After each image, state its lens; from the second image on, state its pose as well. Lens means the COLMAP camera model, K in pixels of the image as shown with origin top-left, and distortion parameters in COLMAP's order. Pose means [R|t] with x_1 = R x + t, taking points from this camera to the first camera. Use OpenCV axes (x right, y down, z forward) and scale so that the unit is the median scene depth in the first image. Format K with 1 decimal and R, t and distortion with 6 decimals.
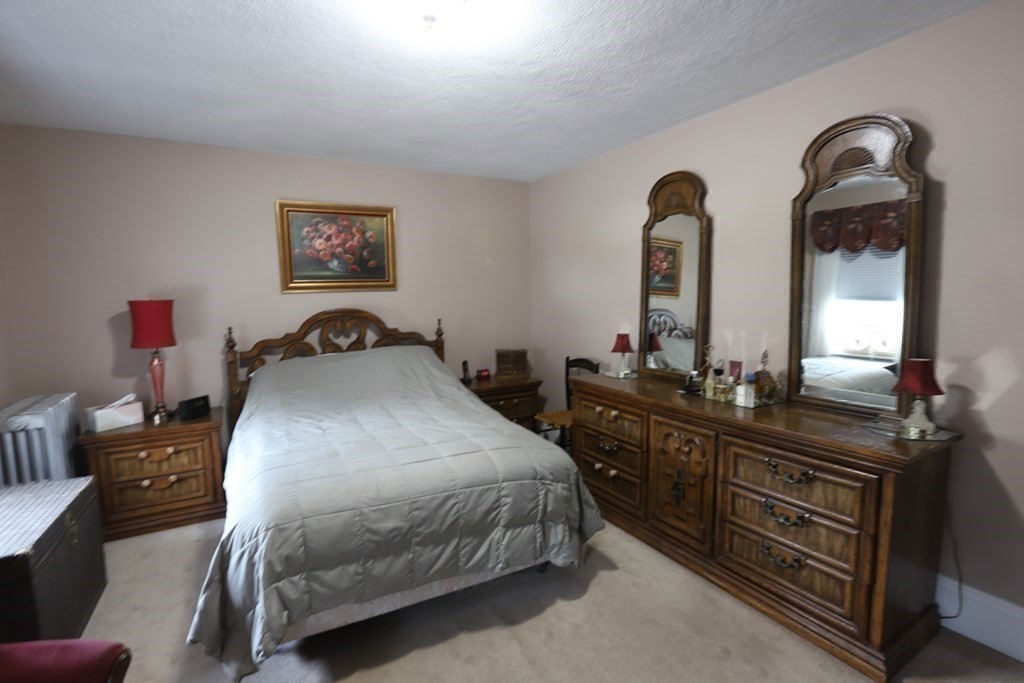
lens RADIAL K [[466.2, 0, 509.0], [0, 466.2, 341.8], [0, 0, 1]] dist [-0.056266, 0.018950]
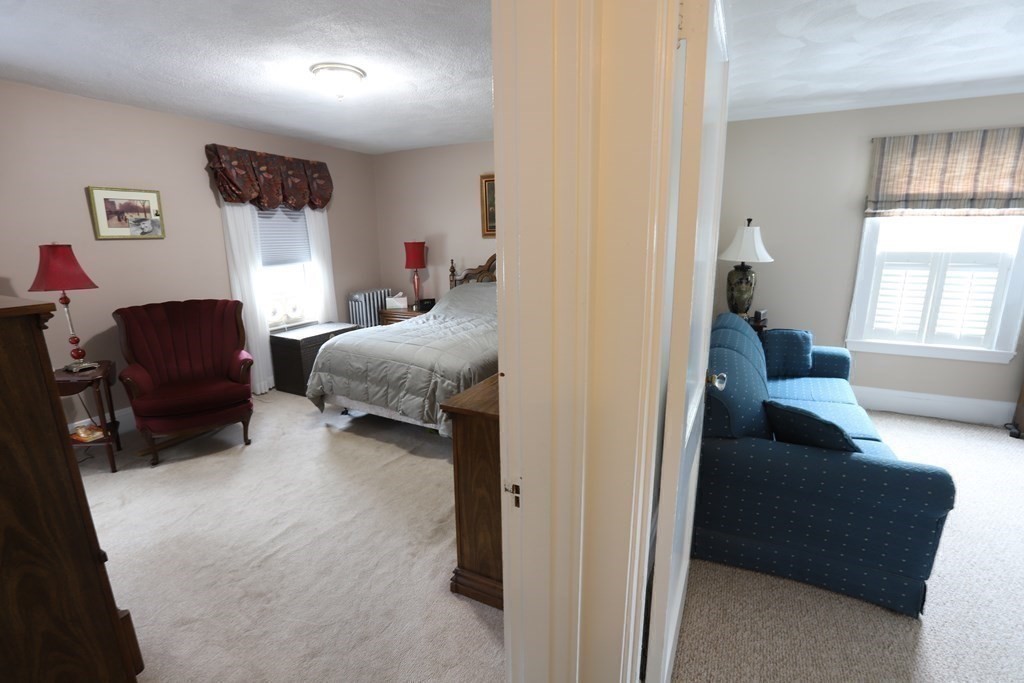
lens RADIAL K [[466.2, 0, 509.0], [0, 466.2, 341.8], [0, 0, 1]] dist [-0.056266, 0.018950]
pose [[0.557684, 0.192898, -0.807328, 0.988655], [-0.084777, 0.980773, 0.175777, -0.058479], [0.825713, -0.029585, 0.563314, 0.254659]]
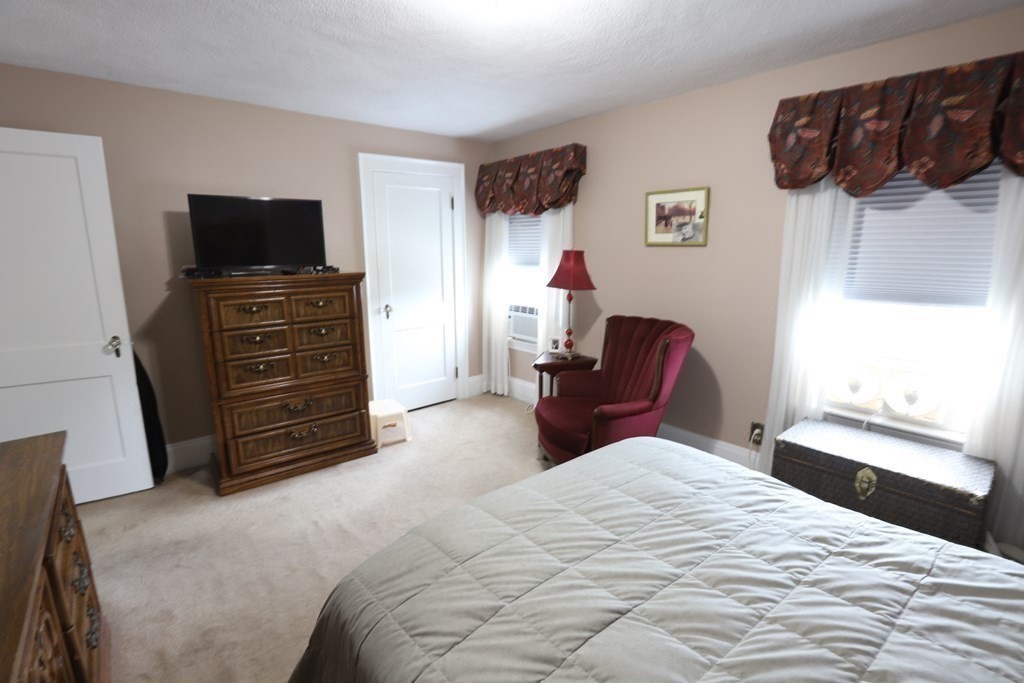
lens RADIAL K [[466.2, 0, 509.0], [0, 466.2, 341.8], [0, 0, 1]] dist [-0.056266, 0.018950]
pose [[-0.982790, 0.061228, -0.174282, -0.007287], [0.004666, 0.951397, 0.307931, -0.154682], [0.184666, 0.301818, -0.935310, 1.145118]]
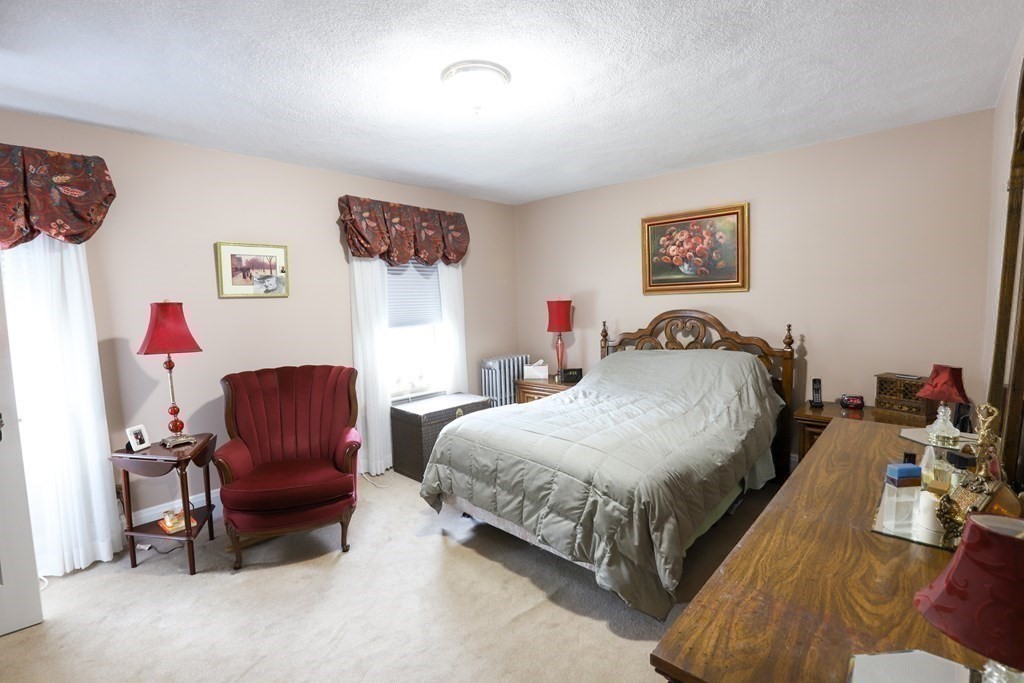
lens RADIAL K [[466.2, 0, 509.0], [0, 466.2, 341.8], [0, 0, 1]] dist [-0.056266, 0.018950]
pose [[0.303565, 0.087095, -0.948822, 0.660335], [-0.077680, 0.994761, 0.066459, -0.045362], [0.949639, 0.053530, 0.308740, 0.359711]]
